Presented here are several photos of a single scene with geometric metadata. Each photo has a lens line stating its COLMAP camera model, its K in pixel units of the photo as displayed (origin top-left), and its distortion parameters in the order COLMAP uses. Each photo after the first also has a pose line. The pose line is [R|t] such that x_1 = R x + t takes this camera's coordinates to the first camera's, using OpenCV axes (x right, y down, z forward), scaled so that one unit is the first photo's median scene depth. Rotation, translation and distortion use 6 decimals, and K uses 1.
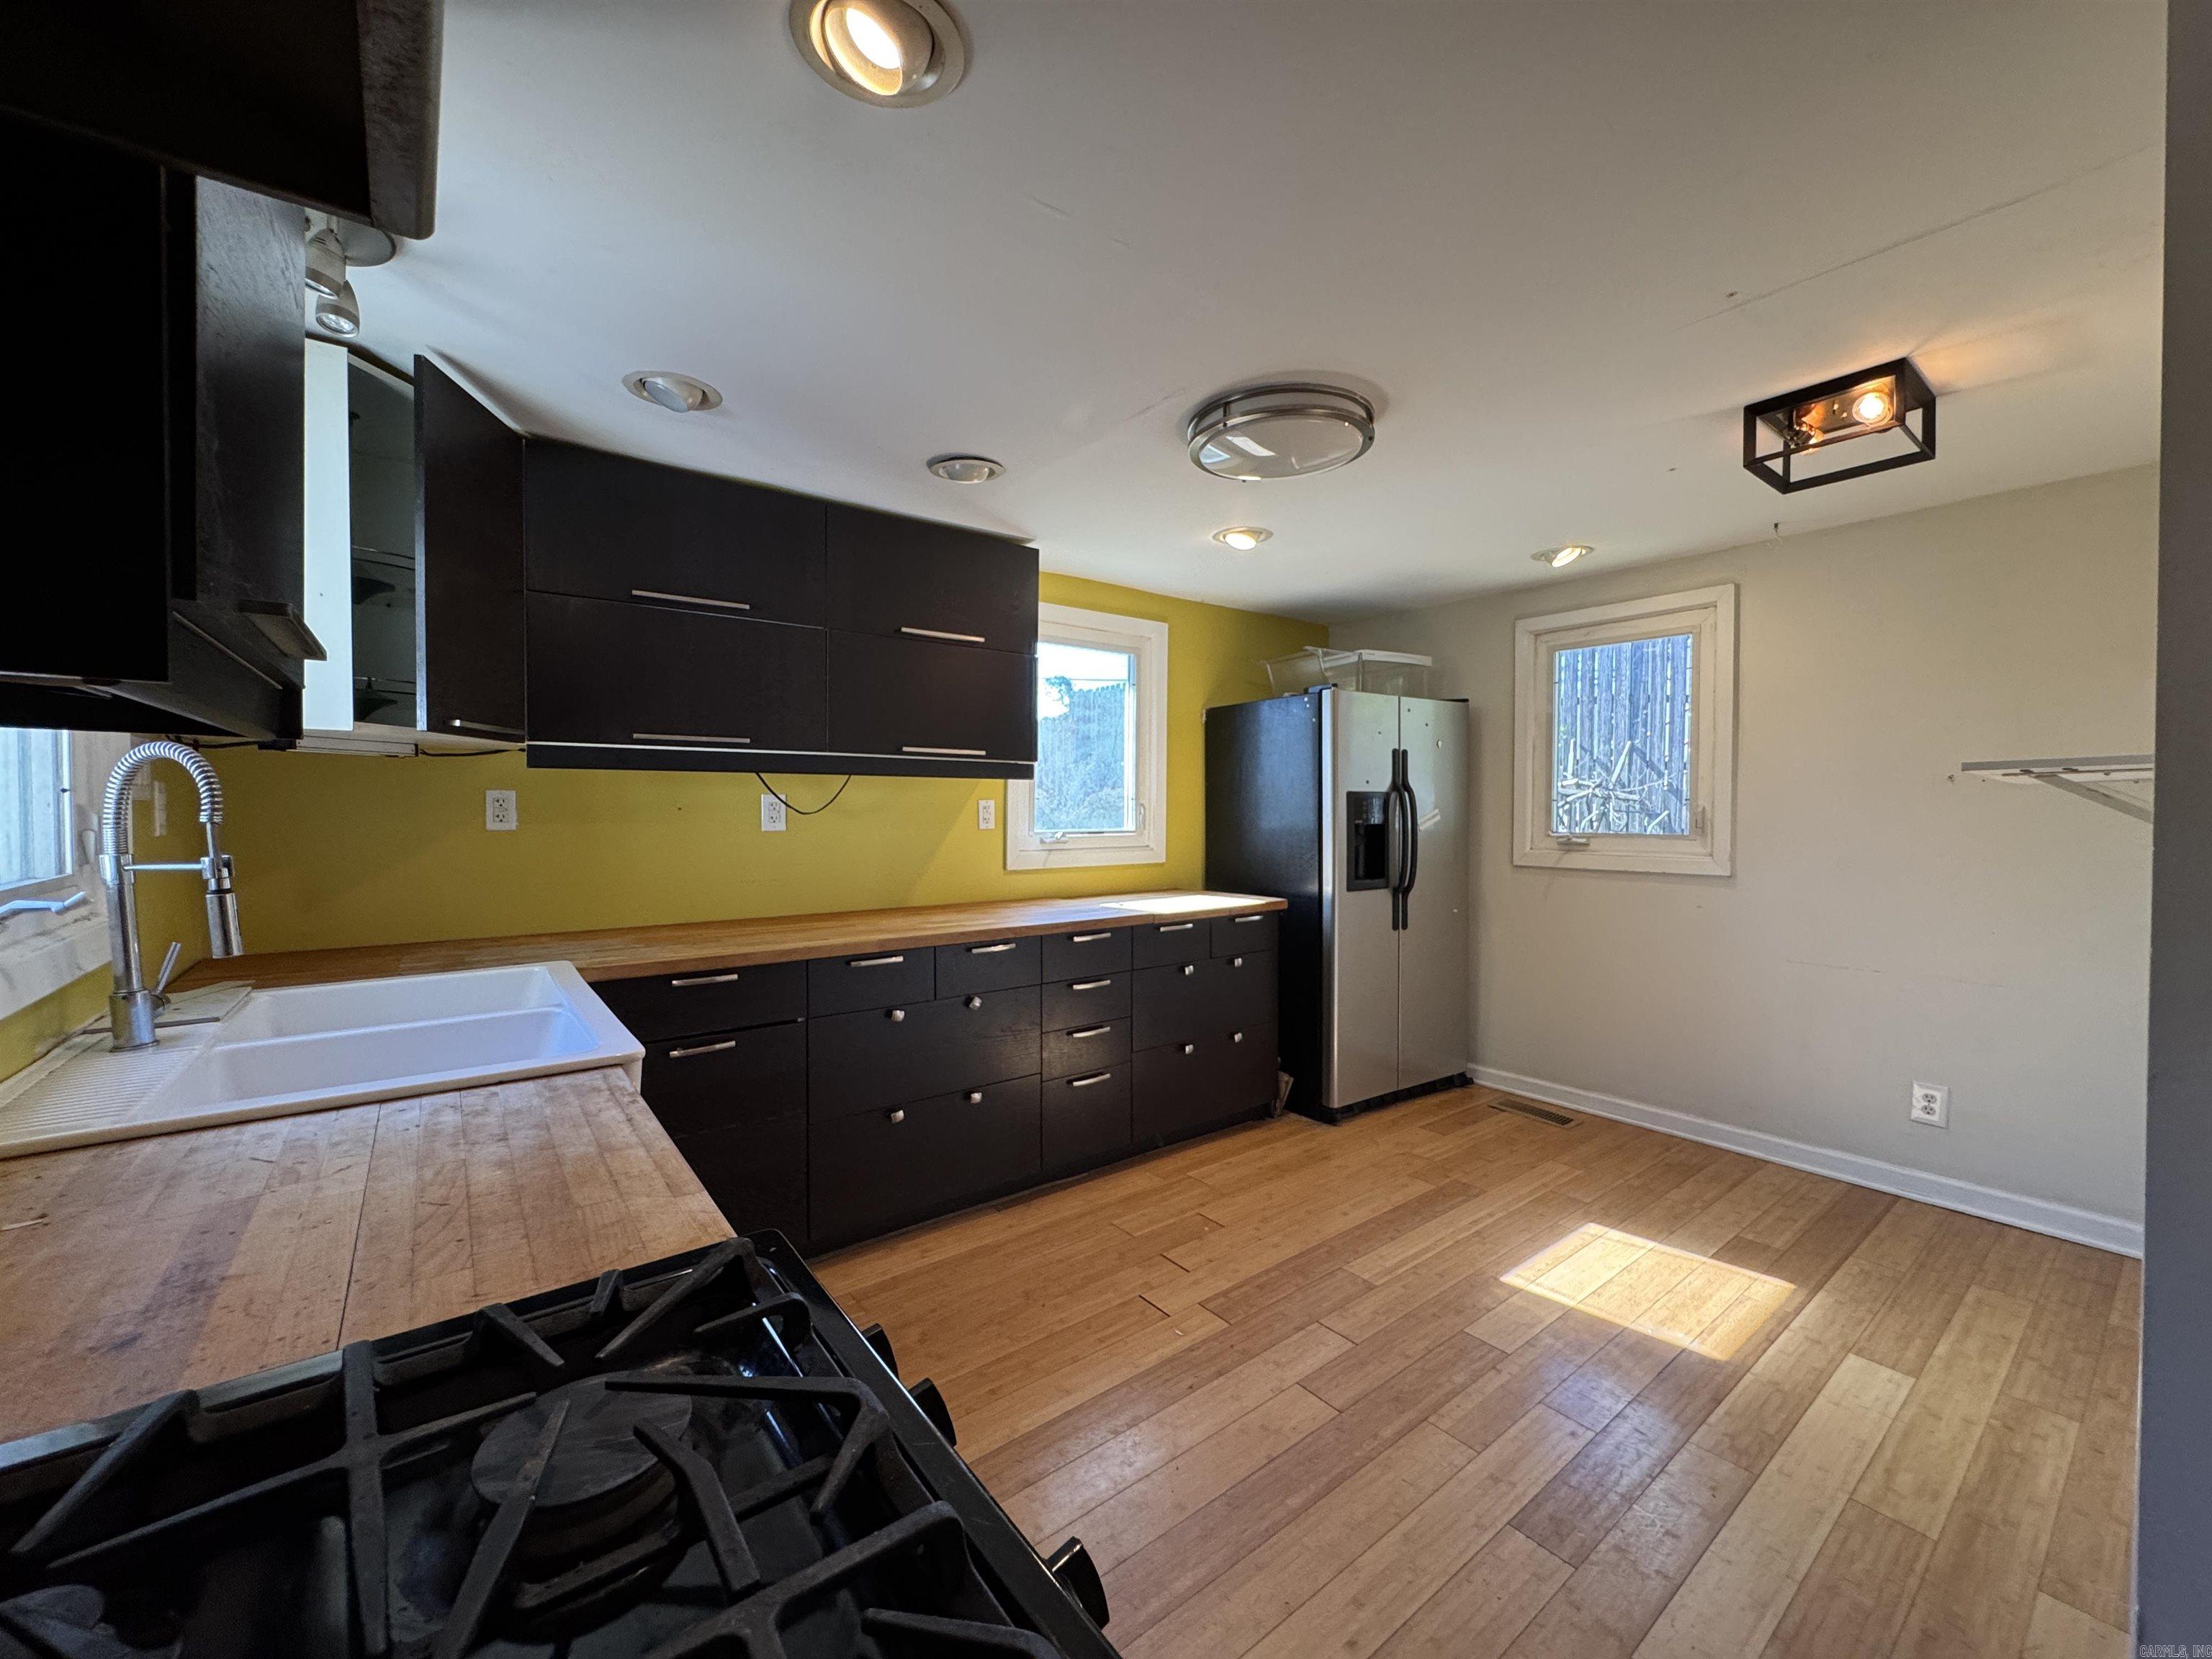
lens RADIAL K [[882.8, 0, 1104.8], [0, 882.8, 827.0], [0, 0, 1]] dist [-0.003359, 0.000148]
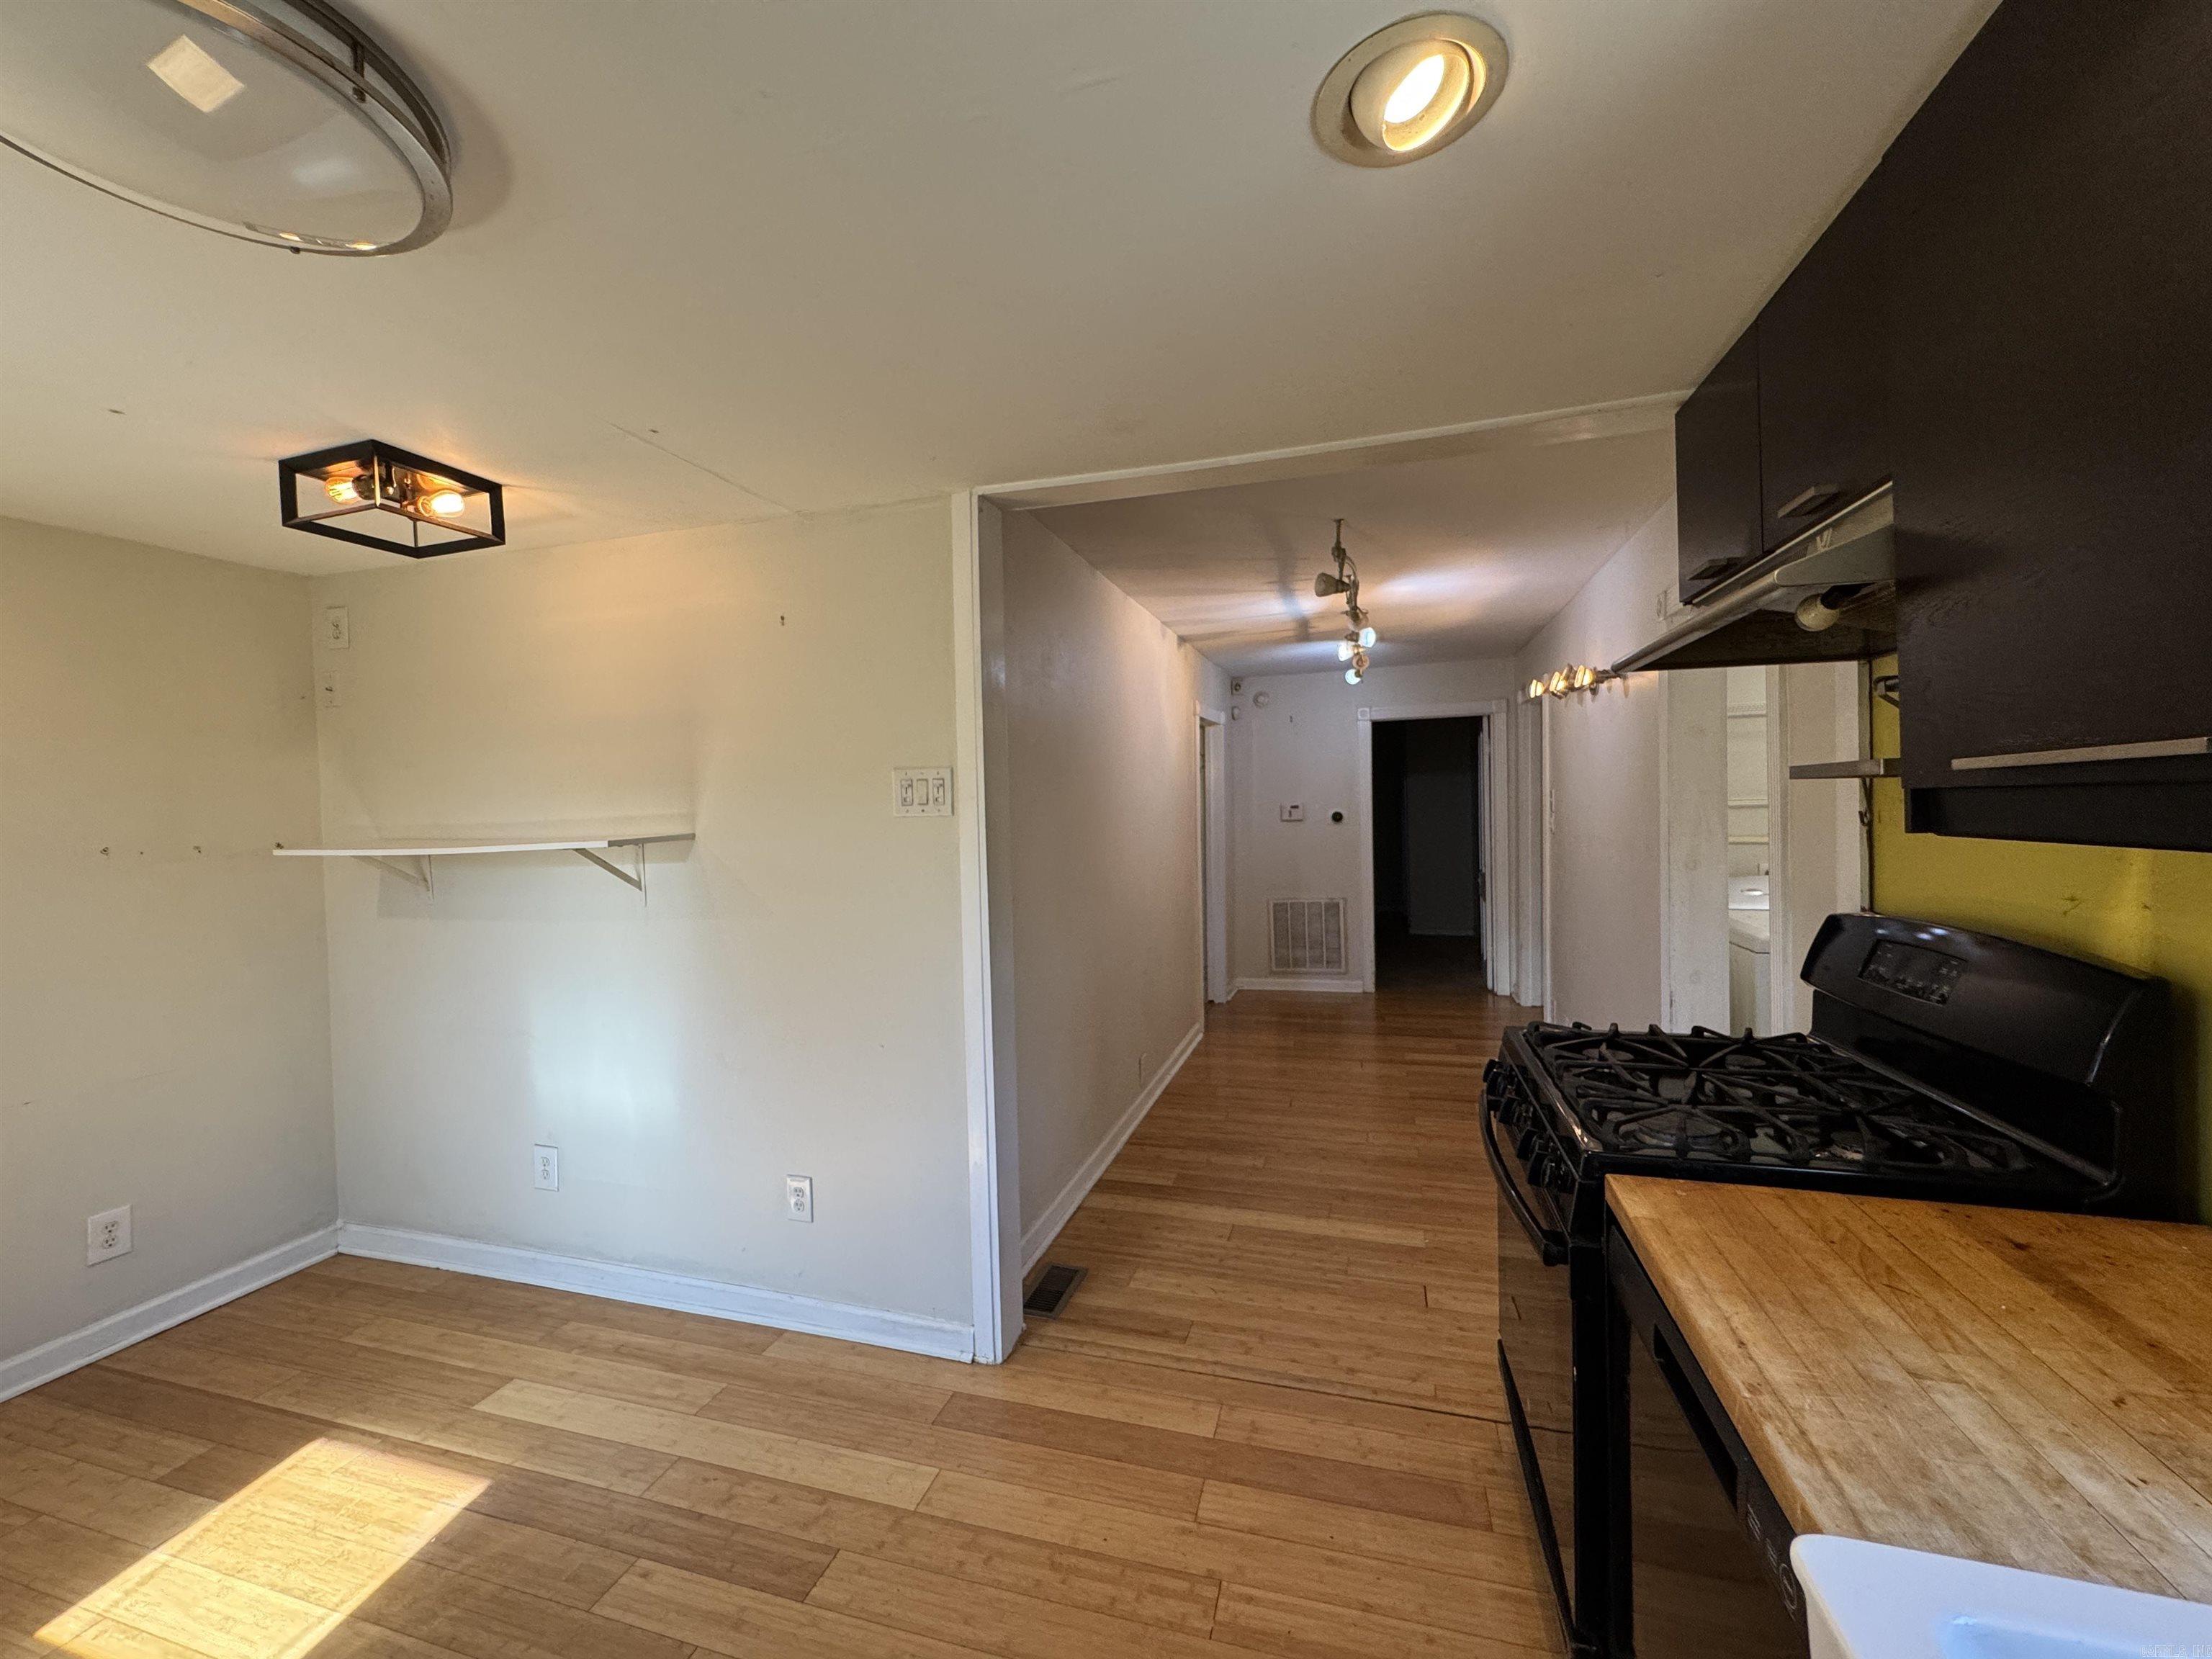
lens RADIAL K [[882.8, 0, 1104.8], [0, 882.8, 827.0], [0, 0, 1]] dist [-0.003359, 0.000148]
pose [[-0.583592, -0.004149, 0.812036, -0.333469], [0.046068, 0.998207, 0.038208, -0.071525], [-0.810739, 0.059707, -0.582355, 0.747992]]
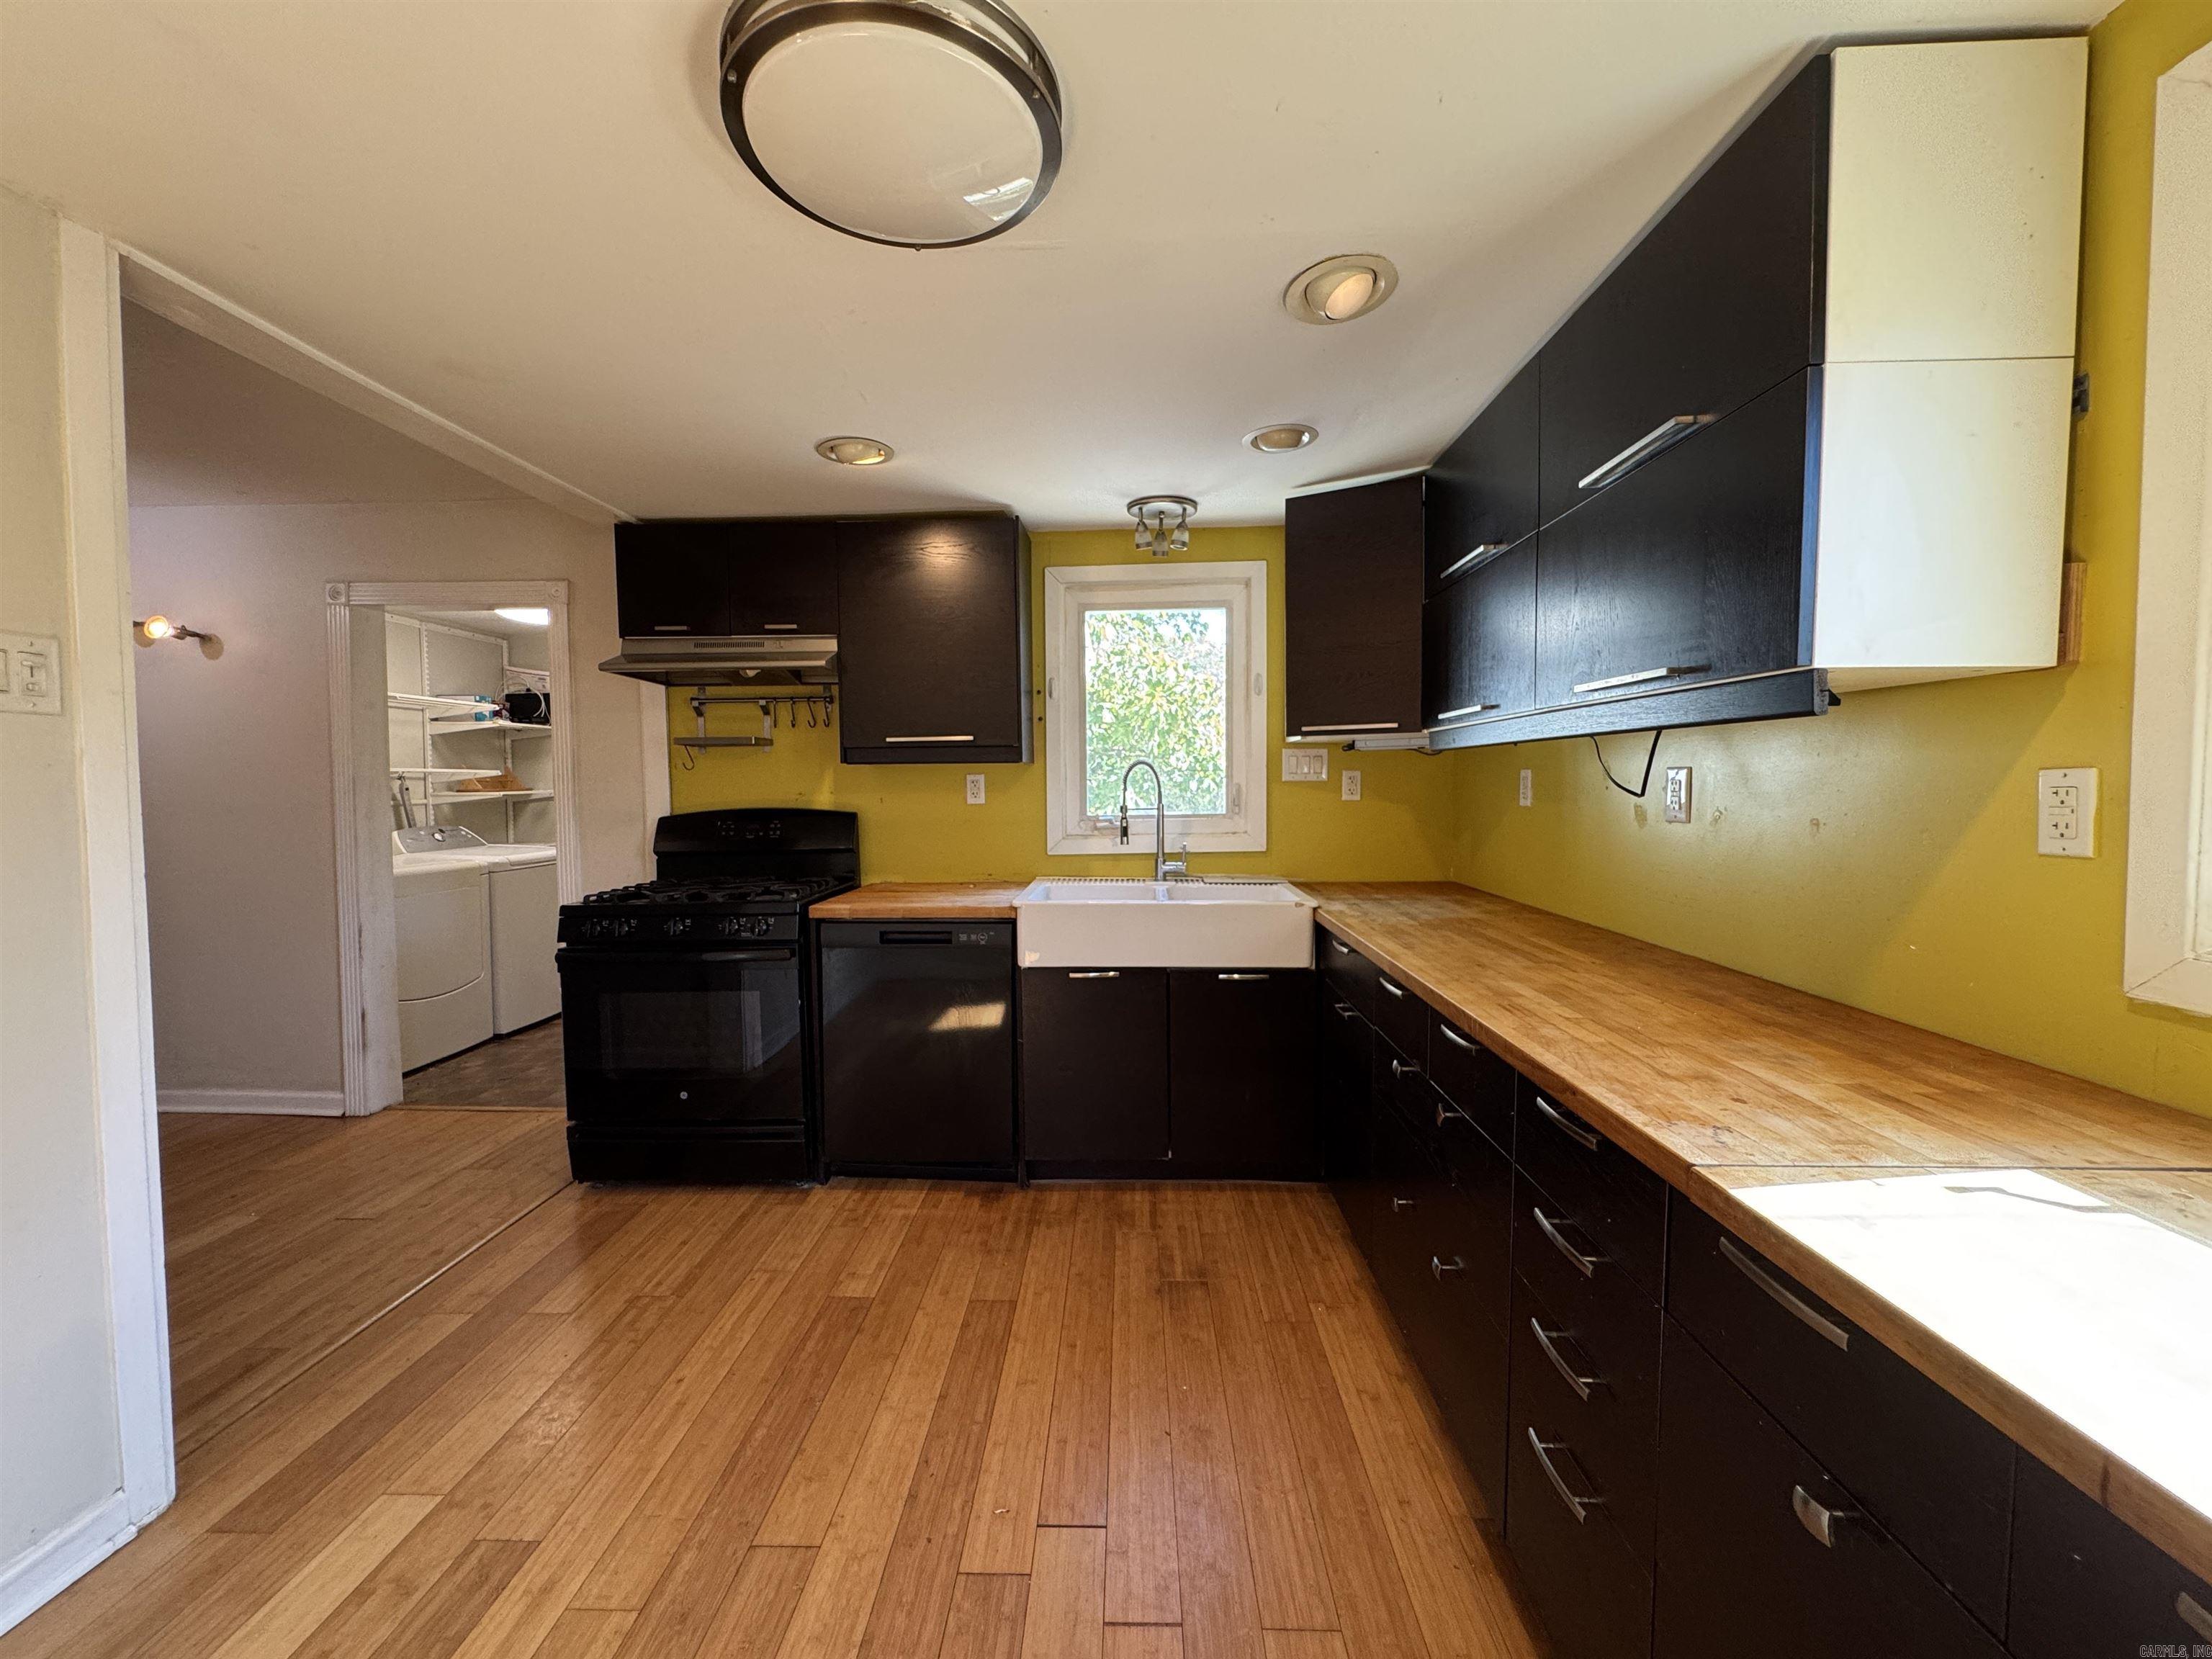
lens RADIAL K [[884.2, 0, 1105.3], [0, 884.2, 823.5], [0, 0, 1]] dist [-0.002075, 0.000355]
pose [[-0.634497, 0.037814, -0.772000, 0.464318], [-0.014604, 0.998038, 0.060889, -0.032511], [0.772788, 0.049908, -0.632699, 1.216564]]
